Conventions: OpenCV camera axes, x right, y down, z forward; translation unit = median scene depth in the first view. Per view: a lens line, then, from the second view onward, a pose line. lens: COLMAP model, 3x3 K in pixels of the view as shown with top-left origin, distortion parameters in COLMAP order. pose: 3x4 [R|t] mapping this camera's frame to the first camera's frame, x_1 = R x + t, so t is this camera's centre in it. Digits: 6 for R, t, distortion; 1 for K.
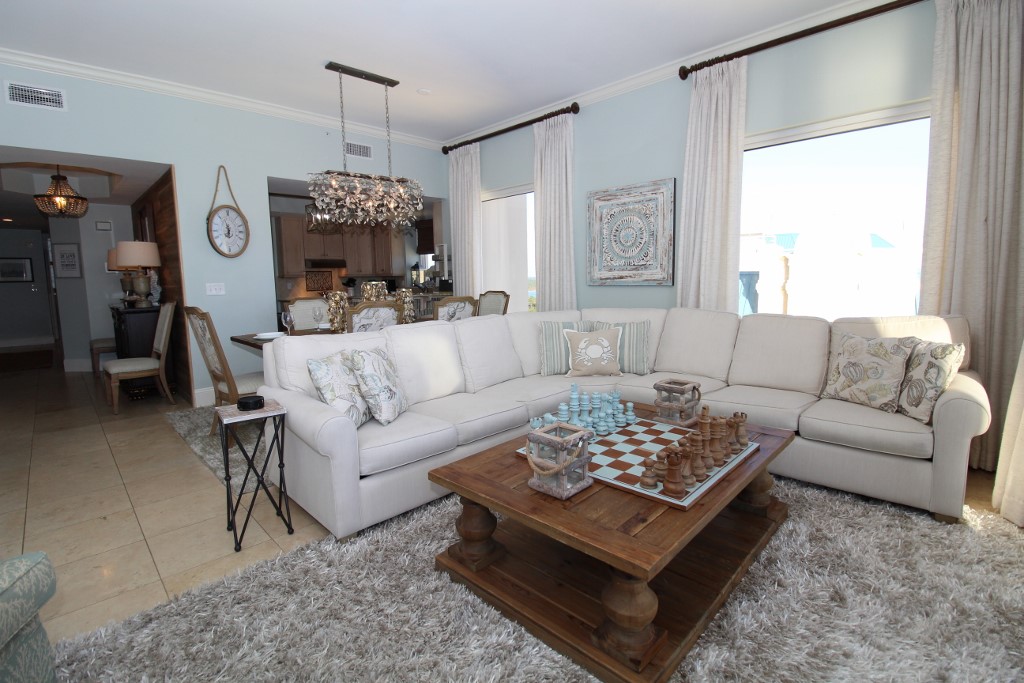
lens RADIAL K [[472.1, 0, 513.3], [0, 472.1, 327.6], [0, 0, 1]] dist [0.003590, -0.013505]
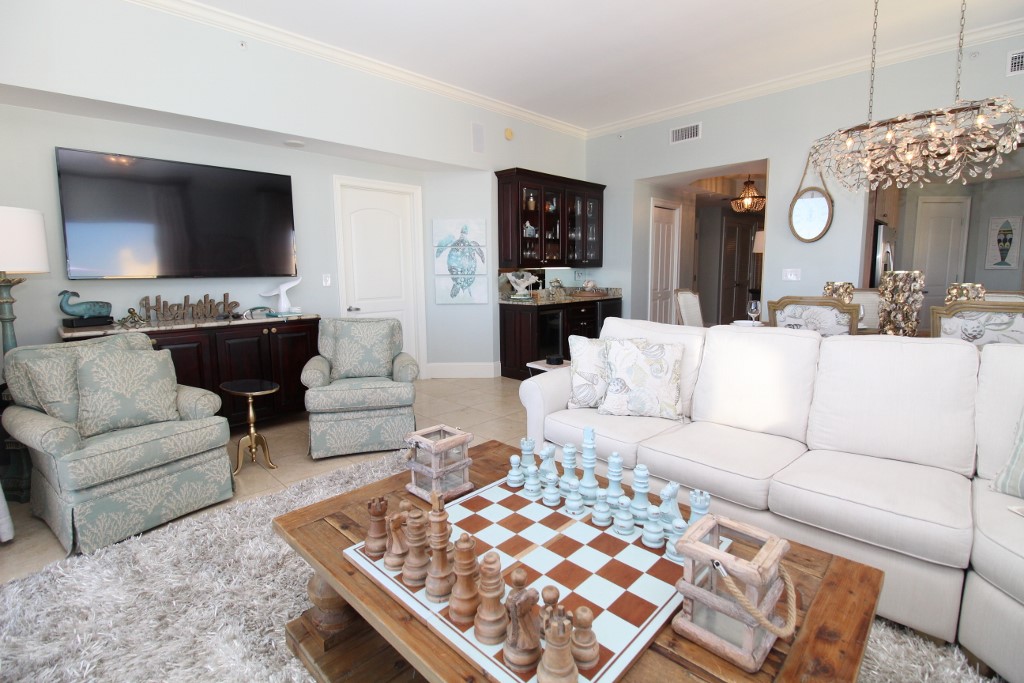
lens RADIAL K [[472.1, 0, 513.3], [0, 472.1, 327.6], [0, 0, 1]] dist [0.003590, -0.013505]
pose [[0.008425, 0.138971, -0.990261, 0.423600], [-0.098343, 0.985610, 0.137482, -0.057922], [0.995117, 0.096227, 0.021971, 0.462817]]
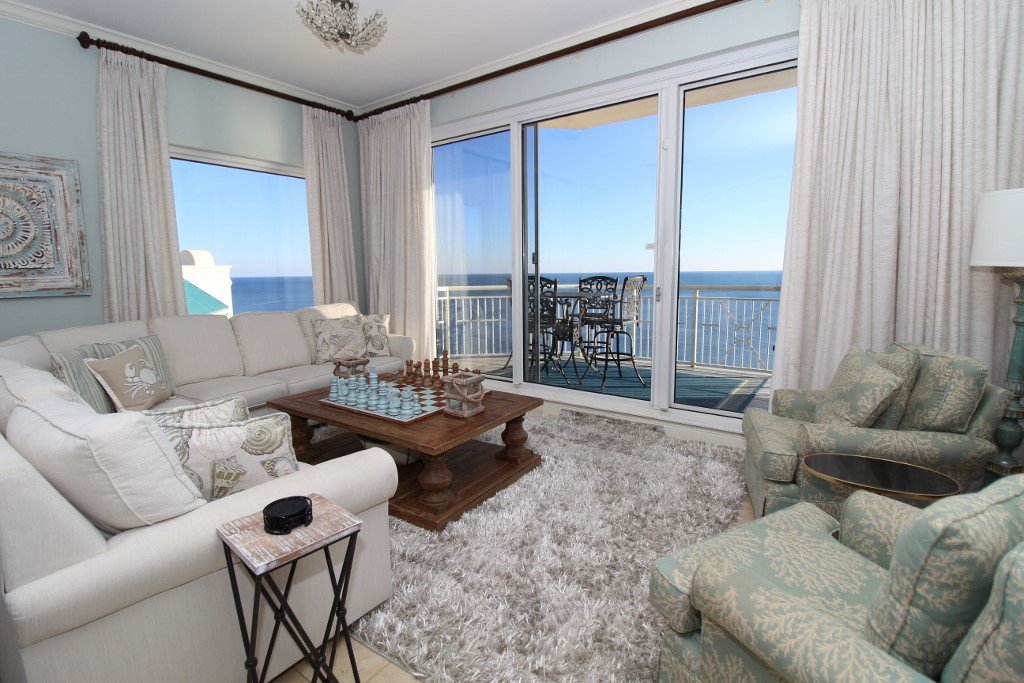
lens RADIAL K [[472.1, 0, 513.3], [0, 472.1, 327.6], [0, 0, 1]] dist [0.003590, -0.013505]
pose [[-0.161439, -0.099803, 0.981823, -0.602040], [0.122122, 0.985206, 0.120227, -0.043862], [-0.979298, 0.139311, -0.146862, 0.437125]]
